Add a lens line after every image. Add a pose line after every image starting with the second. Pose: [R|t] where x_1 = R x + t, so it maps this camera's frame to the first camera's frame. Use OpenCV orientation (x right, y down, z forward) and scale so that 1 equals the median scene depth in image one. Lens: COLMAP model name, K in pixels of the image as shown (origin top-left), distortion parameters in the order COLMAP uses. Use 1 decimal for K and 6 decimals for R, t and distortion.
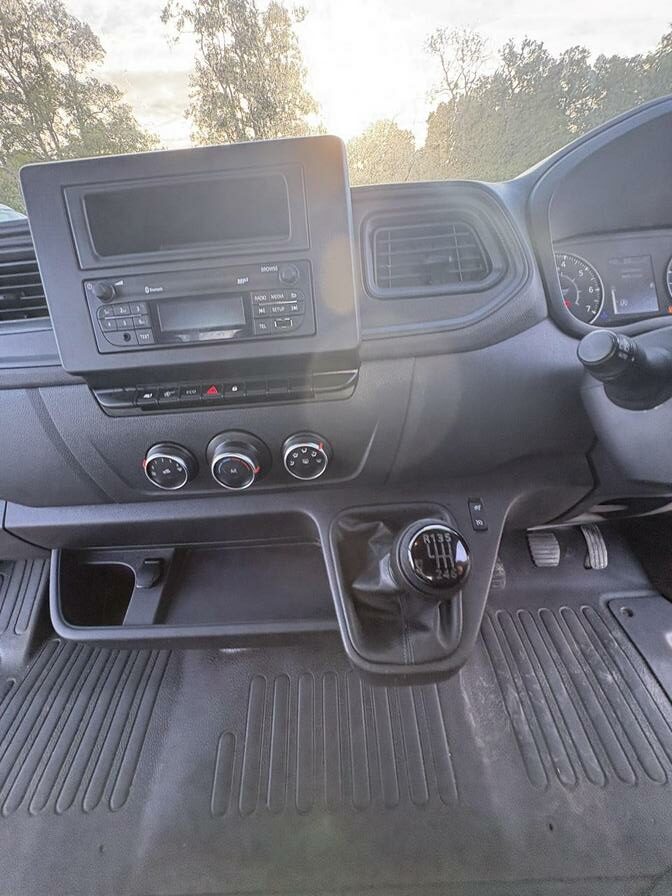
lens RADIAL K [[361.8, 0, 336.9], [0, 361.8, 451.5], [0, 0, 1]] dist [-0.004260, 0.002060]
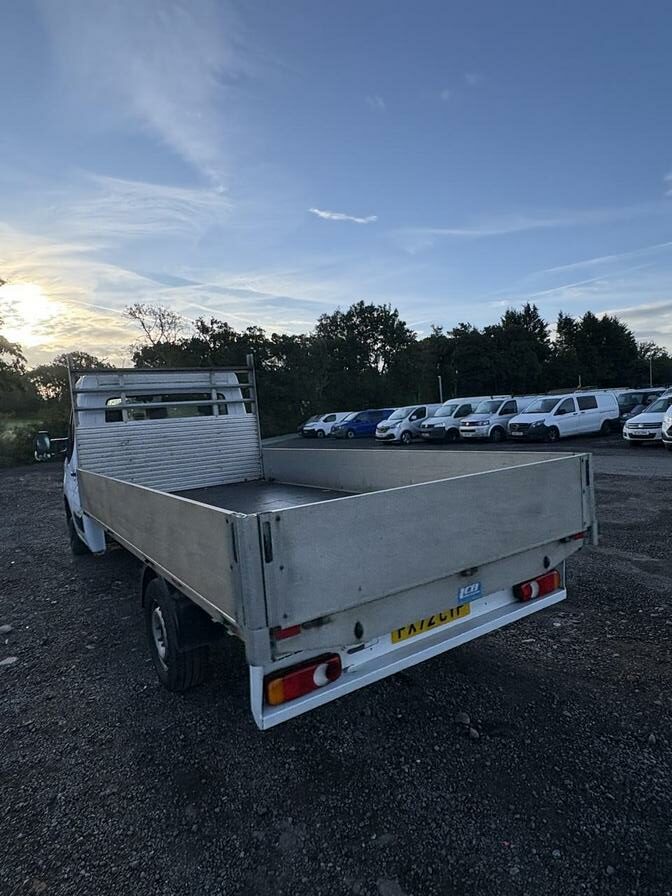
lens RADIAL K [[520.0, 0, 338.8], [0, 520.0, 446.0], [0, 0, 1]] dist [-0.003419, 0.002260]
pose [[0.844580, -0.013879, 0.535249, -0.072054], [0.299879, 0.840427, -0.451392, 0.157852], [-0.443573, 0.541747, 0.713971, -0.245800]]
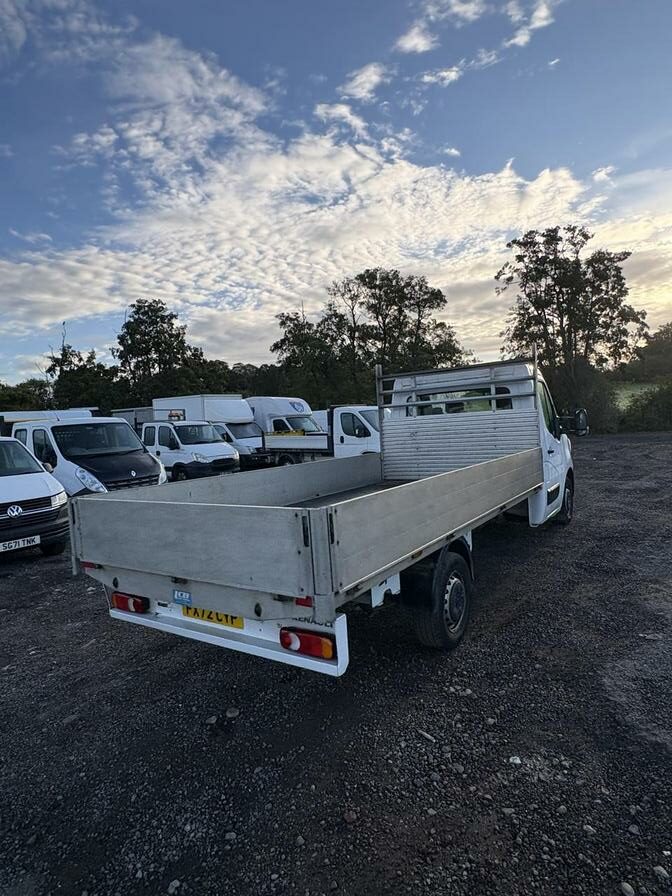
lens RADIAL K [[520.0, 0, 336.7], [0, 520.0, 450.0], [0, 0, 1]] dist [-0.003419, 0.002260]
pose [[0.813349, 0.053230, -0.579335, 0.128643], [-0.318919, 0.873646, -0.367469, 0.145326], [0.486573, 0.483641, 0.727556, -0.260530]]
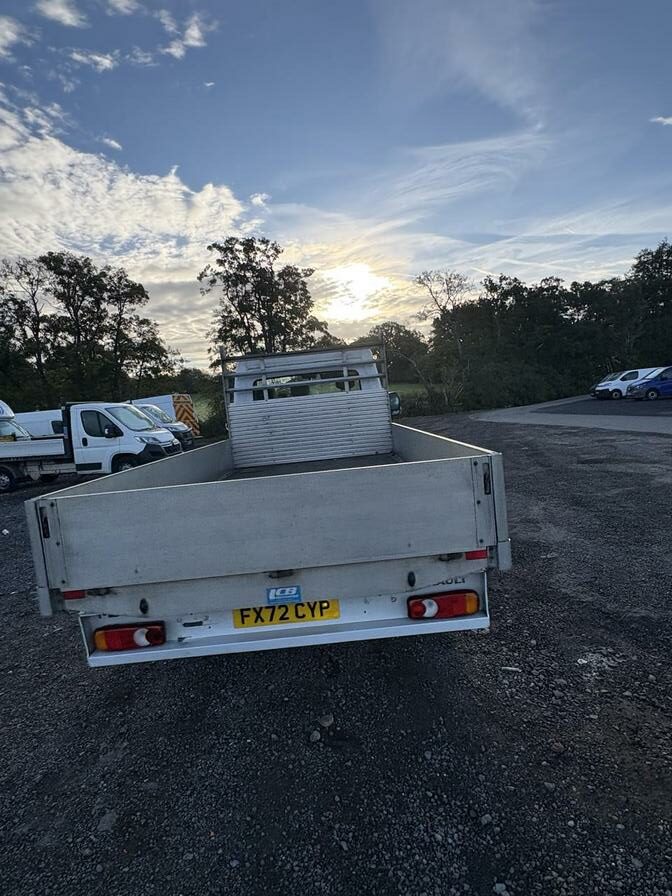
lens RADIAL K [[520.0, 0, 338.4], [0, 520.0, 445.7], [0, 0, 1]] dist [-0.003419, 0.002260]
pose [[0.999627, -0.017195, -0.021211, 0.029137], [0.004972, 0.878447, -0.477813, 0.167468], [0.026848, 0.477529, 0.878205, -0.273205]]
